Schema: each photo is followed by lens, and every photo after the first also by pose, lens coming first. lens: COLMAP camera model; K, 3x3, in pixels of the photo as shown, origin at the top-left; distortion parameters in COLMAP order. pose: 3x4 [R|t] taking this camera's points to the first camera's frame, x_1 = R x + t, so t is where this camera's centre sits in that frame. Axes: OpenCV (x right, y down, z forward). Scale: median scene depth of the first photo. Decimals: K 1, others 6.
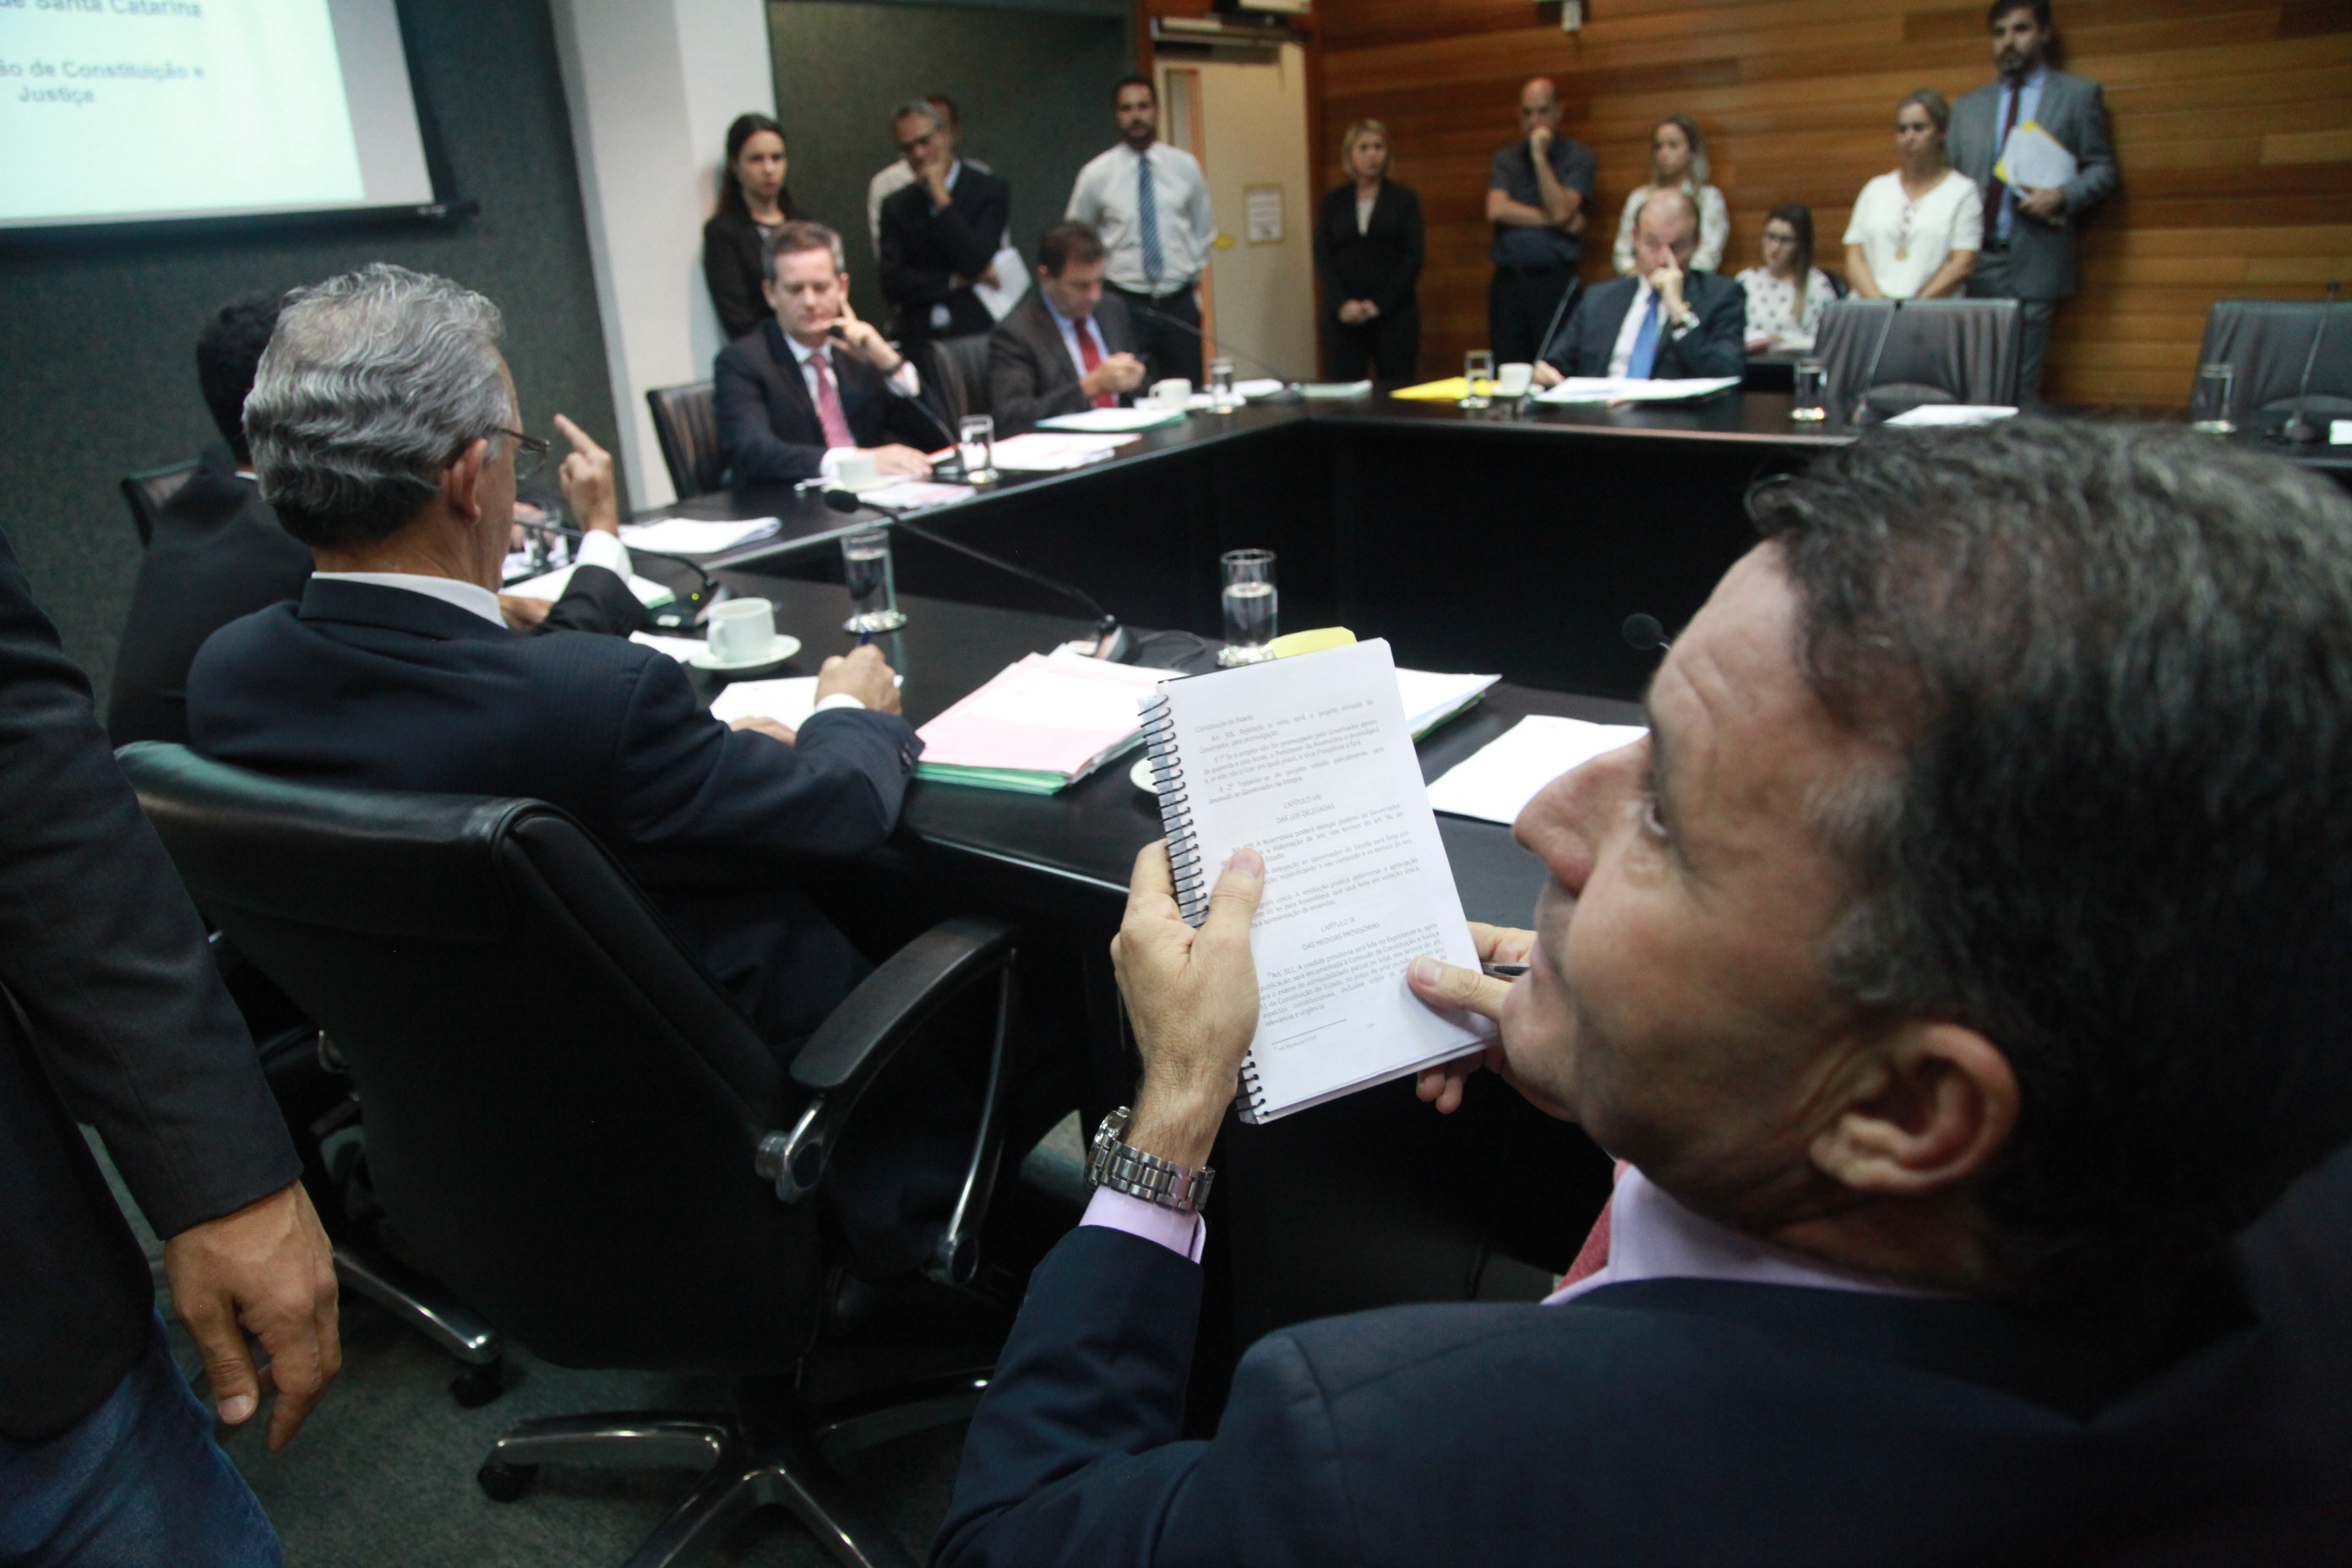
lens RADIAL K [[1632.1, 0, 1199.6], [0, 1632.1, 790.1], [0, 0, 1]] dist [-0.102705, 0.054638]
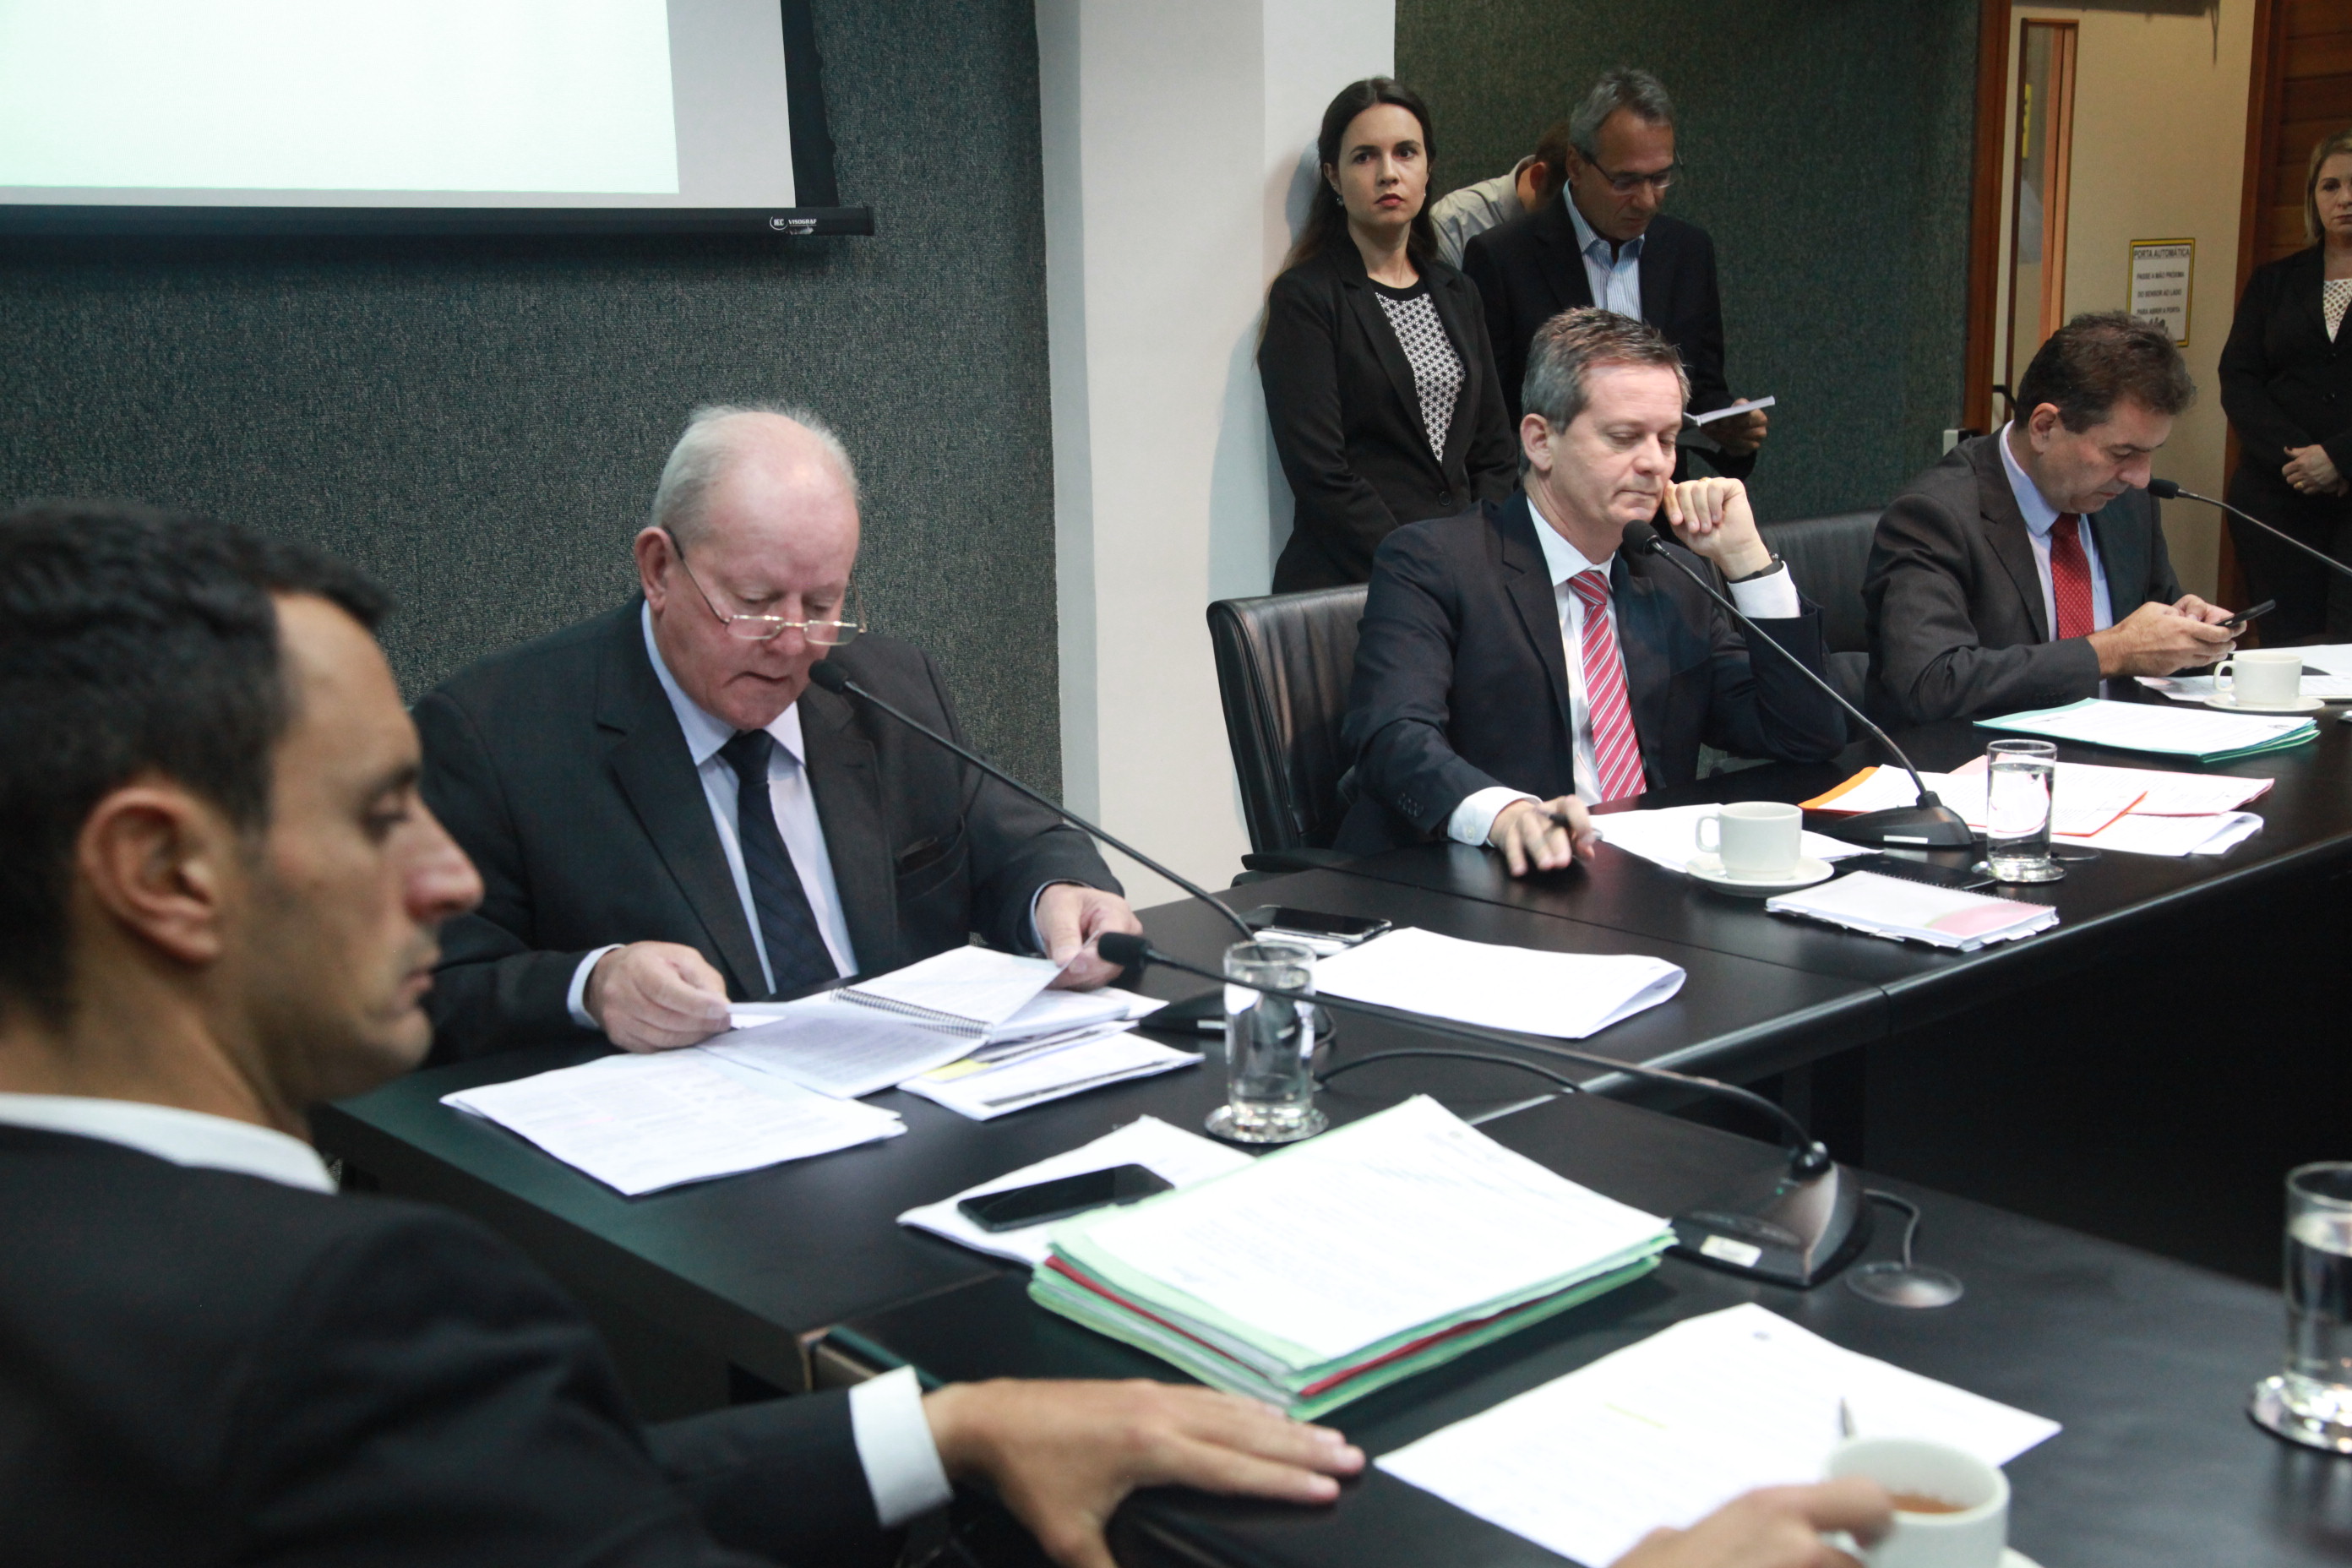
lens RADIAL K [[2650.5, 0, 1181.7], [0, 2650.5, 791.5], [0, 0, 1]] dist [0.077761, 0.000000]
pose [[0.982230, 0.073719, -0.172596, -0.177147], [-0.098083, 0.985678, -0.137178, -0.065802], [0.160011, 0.151669, 0.975394, 0.171170]]
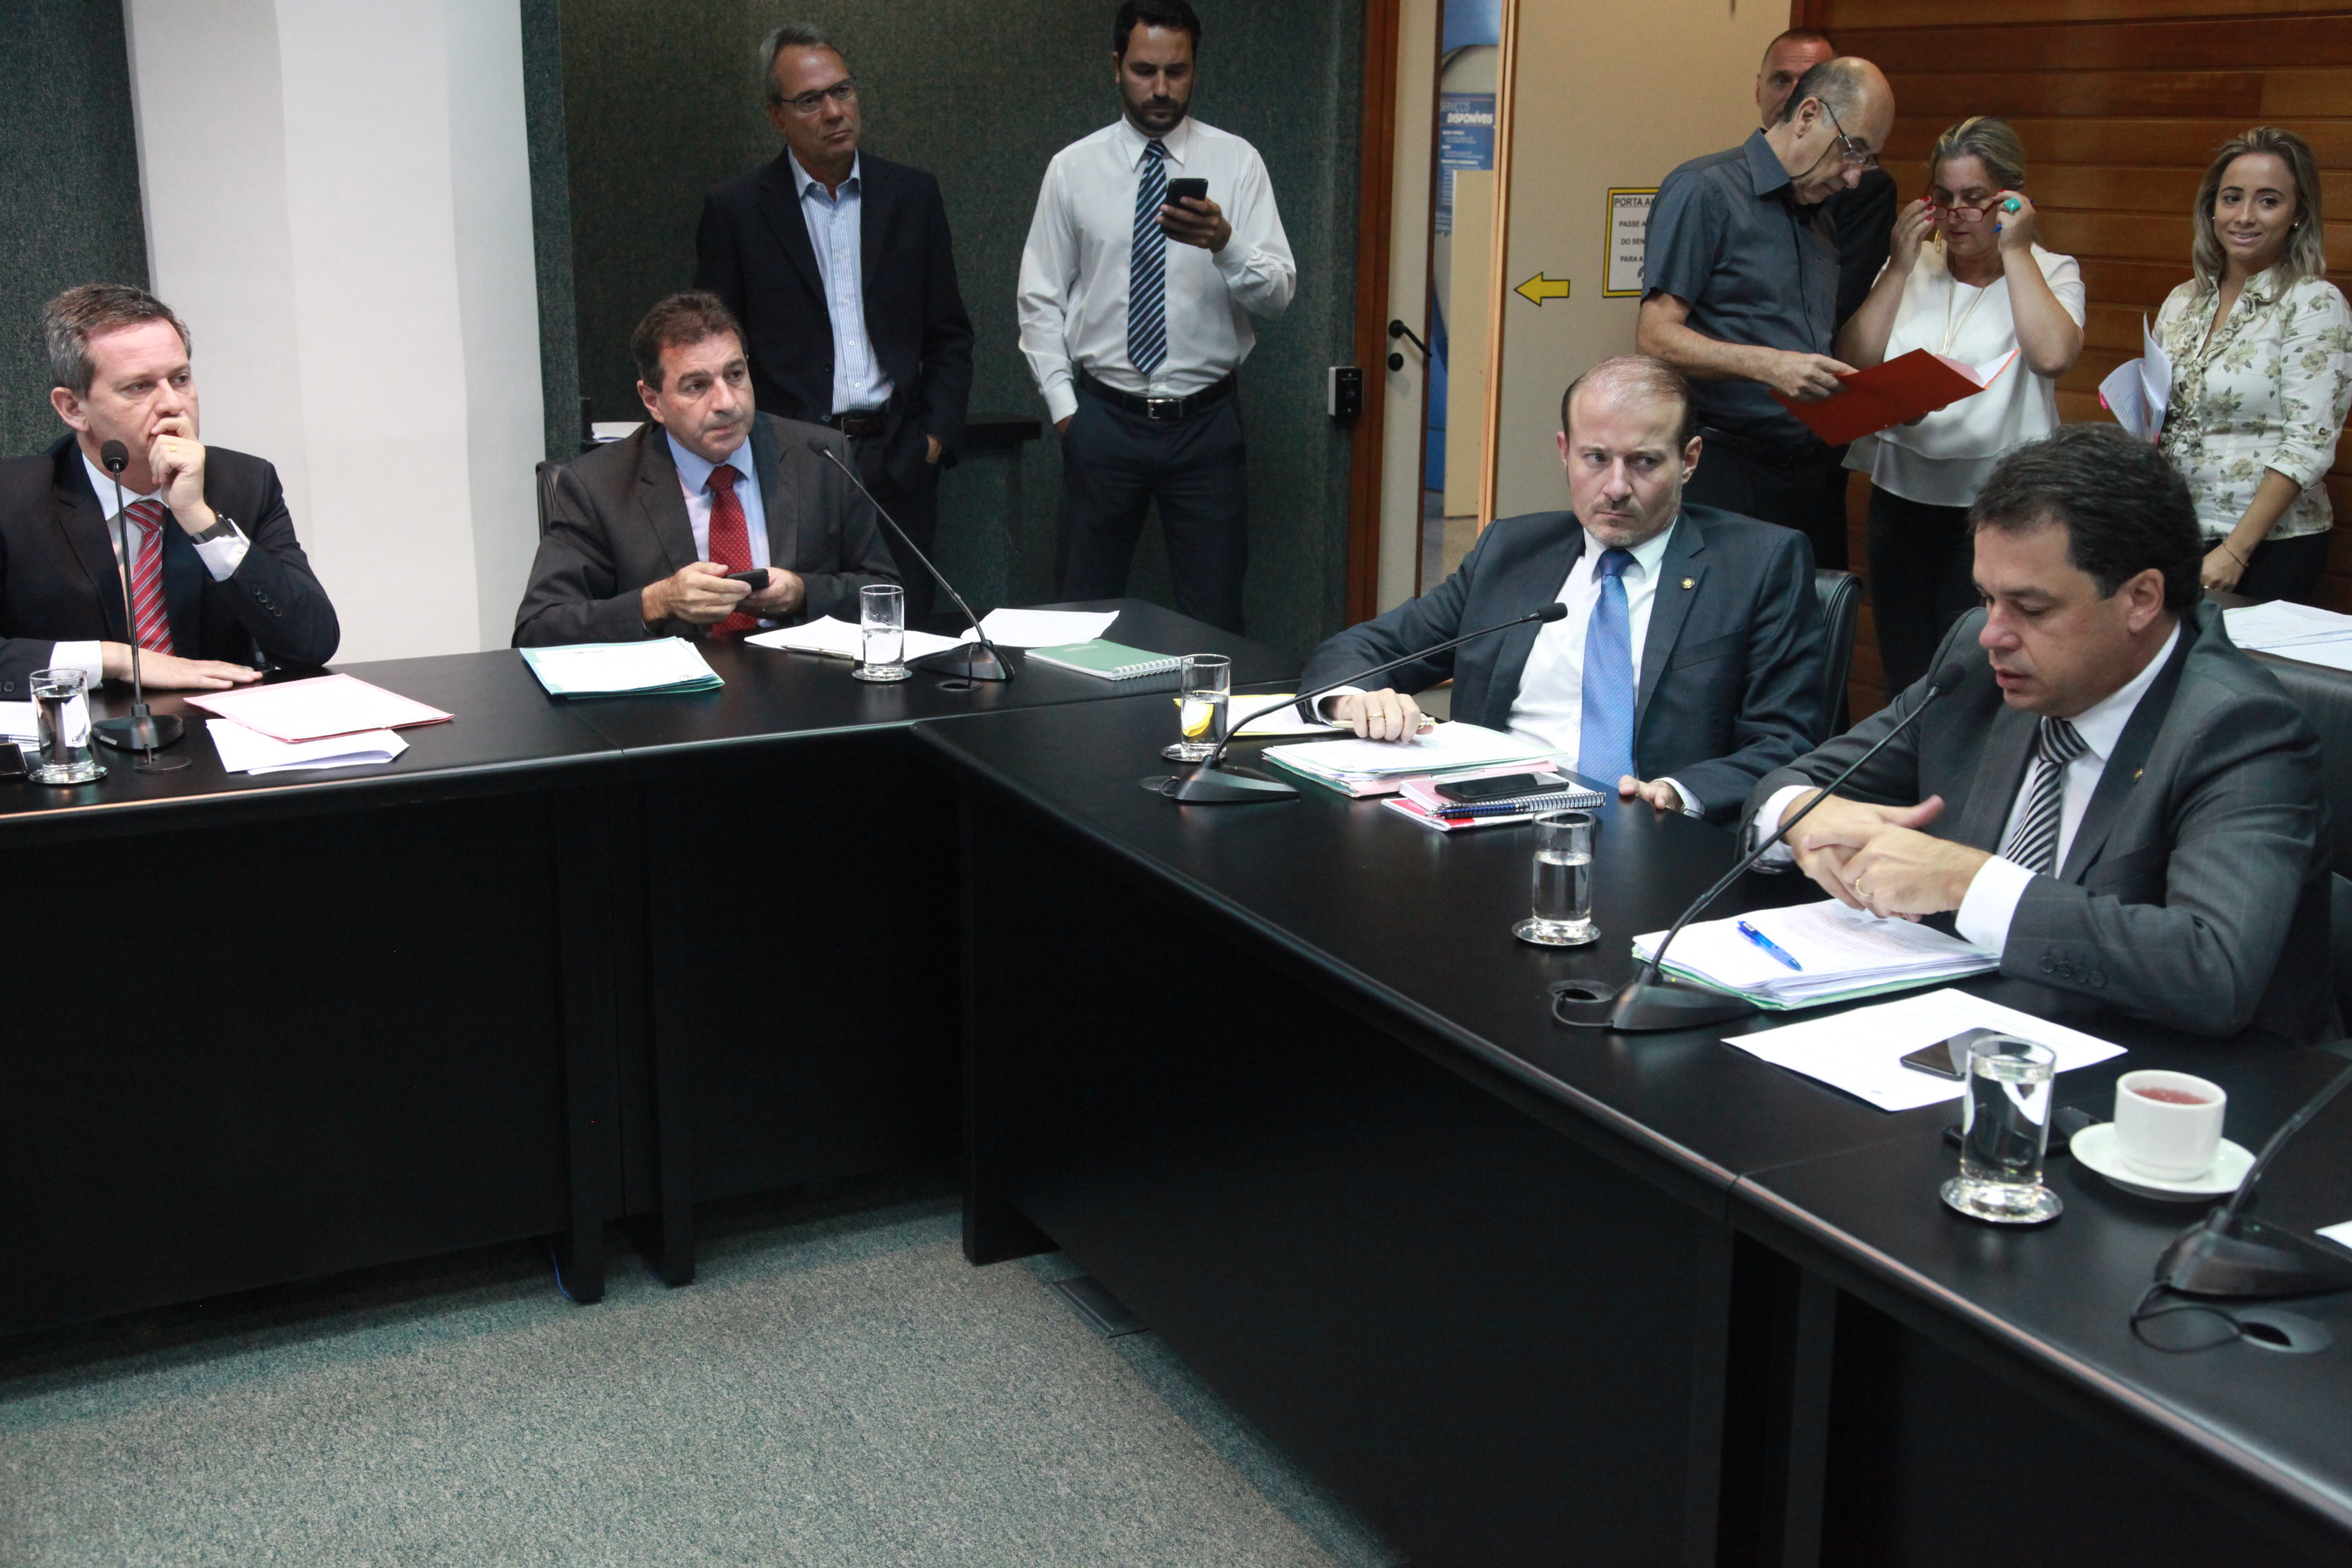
lens RADIAL K [[2650.5, 0, 1183.7], [0, 2650.5, 788.9], [0, 0, 1]] dist [0.077761, 0.000000]
pose [[0.908499, 0.179500, -0.377372, 0.428552], [-0.208350, 0.977366, -0.036699, -0.176116], [0.362243, 0.111967, 0.925334, 0.210791]]
